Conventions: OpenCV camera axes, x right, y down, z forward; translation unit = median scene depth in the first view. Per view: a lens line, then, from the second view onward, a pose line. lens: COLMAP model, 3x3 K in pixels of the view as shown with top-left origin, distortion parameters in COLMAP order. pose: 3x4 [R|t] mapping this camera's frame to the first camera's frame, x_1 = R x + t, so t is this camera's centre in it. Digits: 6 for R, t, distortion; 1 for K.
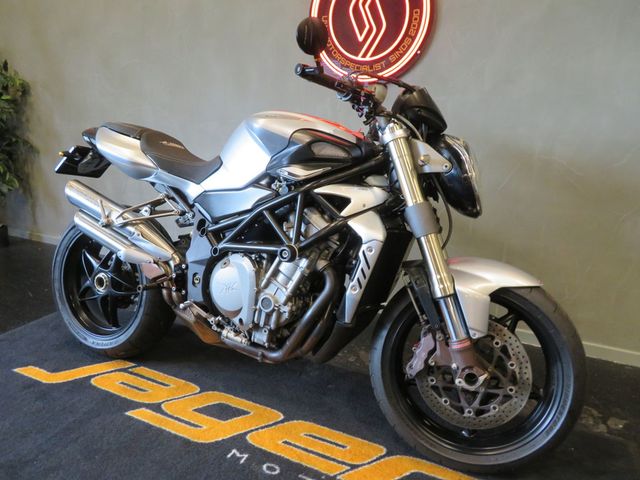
lens RADIAL K [[465.8, 0, 320.0], [0, 465.8, 240.0], [0, 0, 1]] dist [0.006029, 0.000707]
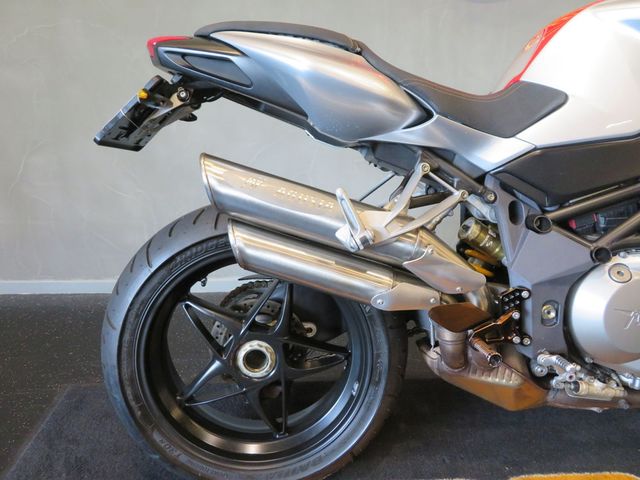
lens RADIAL K [[461.0, 0, 320.0], [0, 461.0, 240.0], [0, 0, 1]] dist [-0.002615, -0.003495]
pose [[0.873162, -0.174041, 0.455301, -0.811276], [0.135546, 0.983937, 0.116169, -0.108610], [-0.468205, -0.039720, 0.882727, 0.726795]]
